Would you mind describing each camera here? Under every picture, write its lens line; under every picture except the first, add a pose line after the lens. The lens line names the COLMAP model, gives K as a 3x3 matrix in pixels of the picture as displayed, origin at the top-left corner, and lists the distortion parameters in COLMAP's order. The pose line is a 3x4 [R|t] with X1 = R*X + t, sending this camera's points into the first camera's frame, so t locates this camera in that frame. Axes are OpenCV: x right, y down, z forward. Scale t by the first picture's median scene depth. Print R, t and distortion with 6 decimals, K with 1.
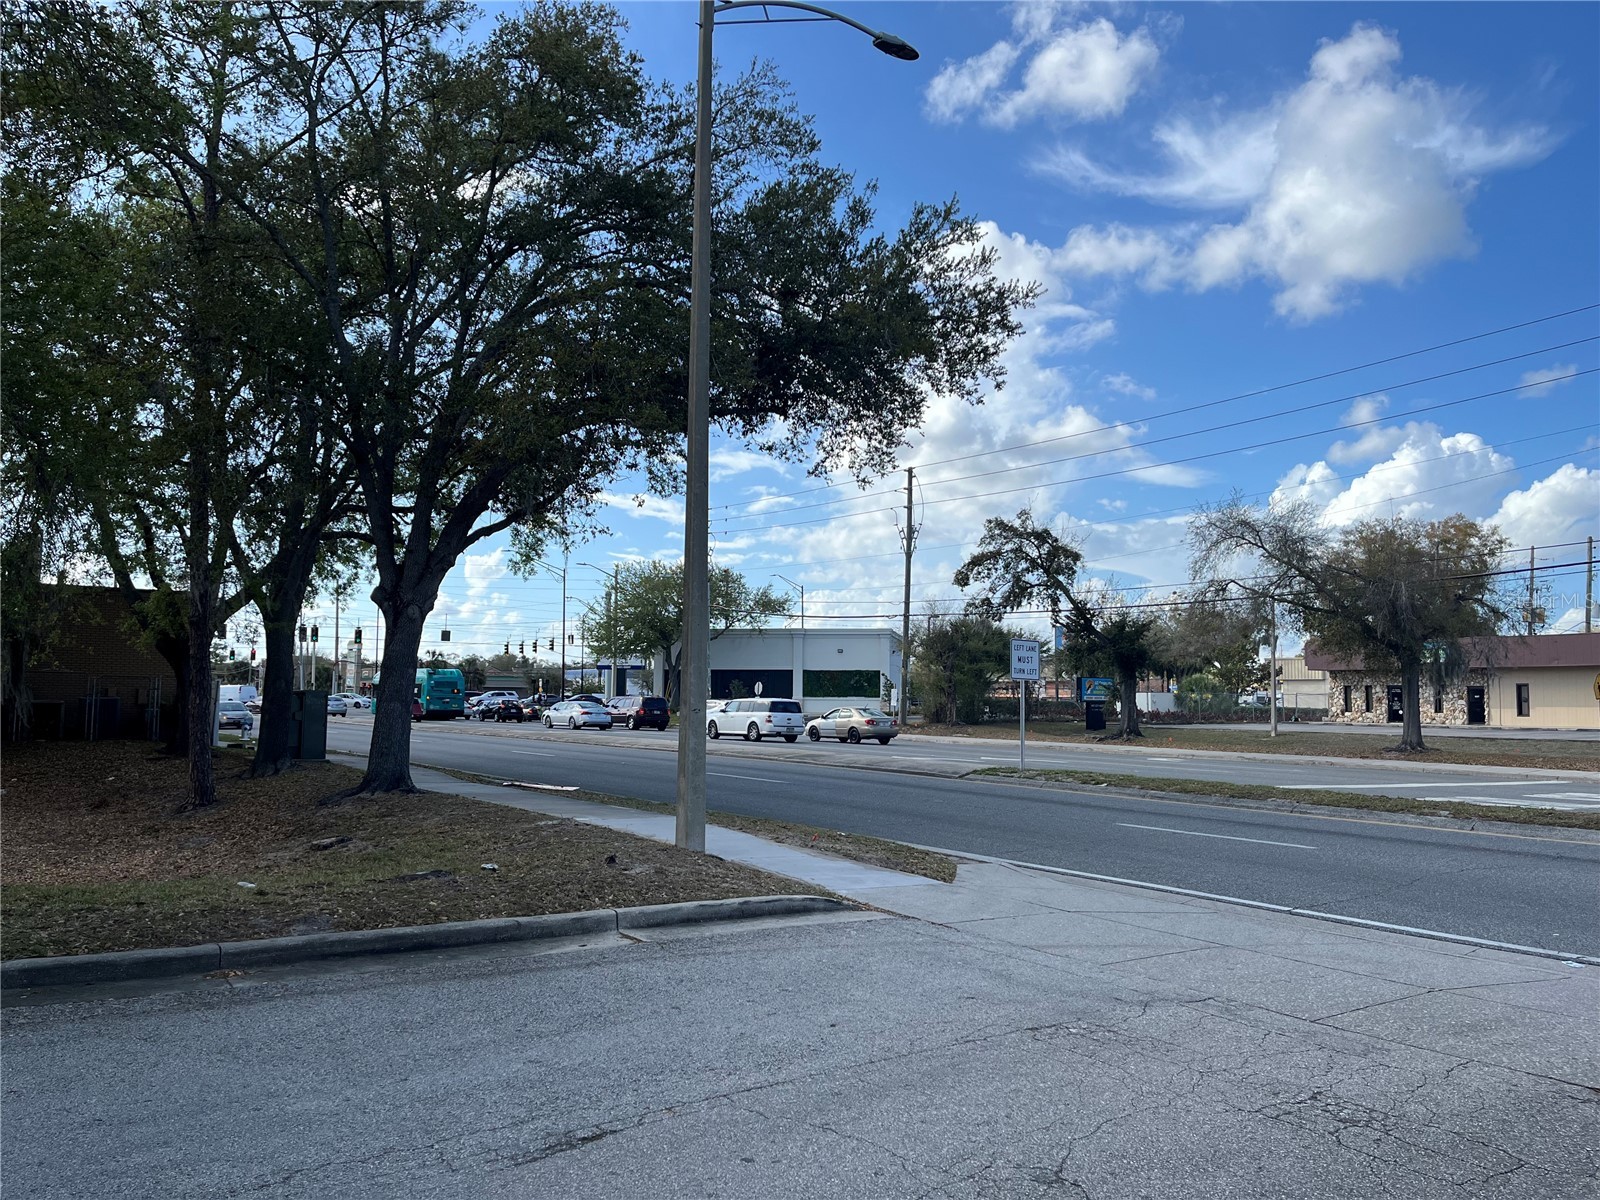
lens RADIAL K [[1188.2, 0, 749.1], [0, 1188.2, 624.1], [0, 0, 1]] dist [-0.003236, -0.002667]
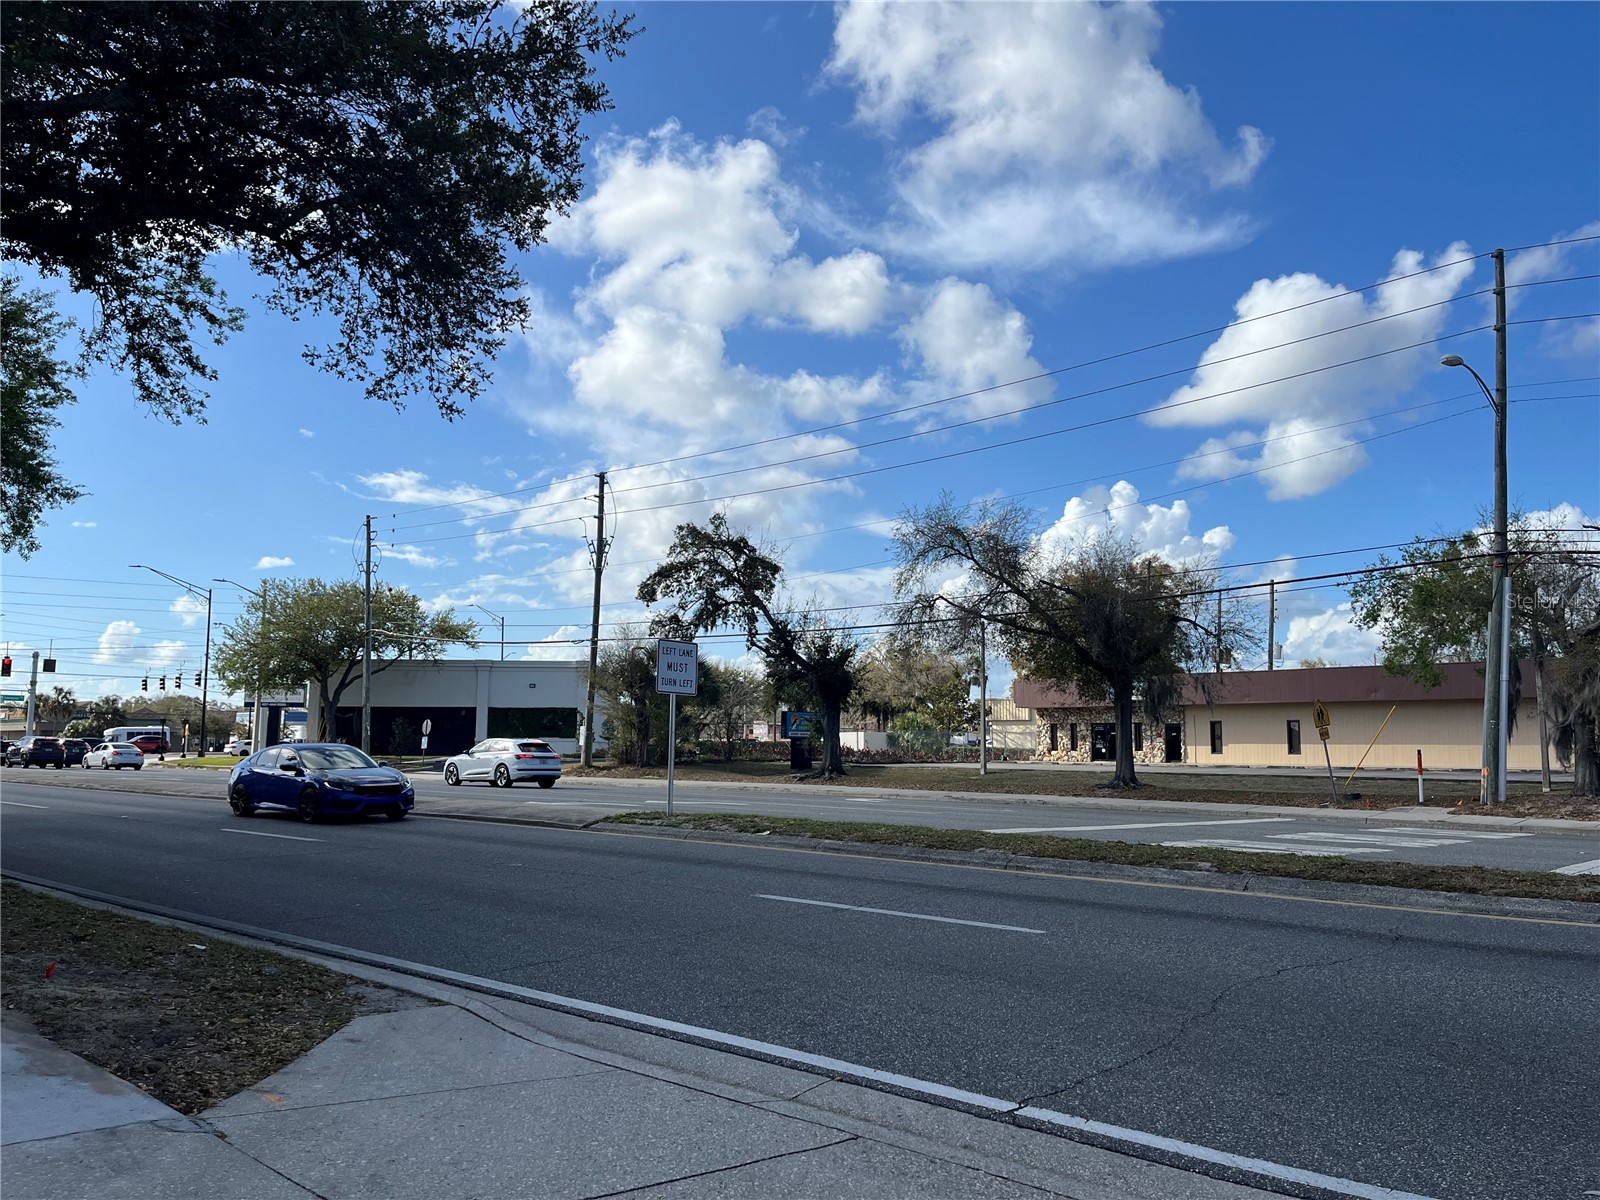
lens RADIAL K [[1186.8, 0, 802.6], [0, 1186.8, 621.2], [0, 0, 1]] dist [0.075151, -0.106440]
pose [[0.965047, 0.024413, 0.260937, 0.064019], [-0.013316, 0.998933, -0.044211, 0.018911], [-0.261738, 0.039192, 0.964343, 0.144233]]
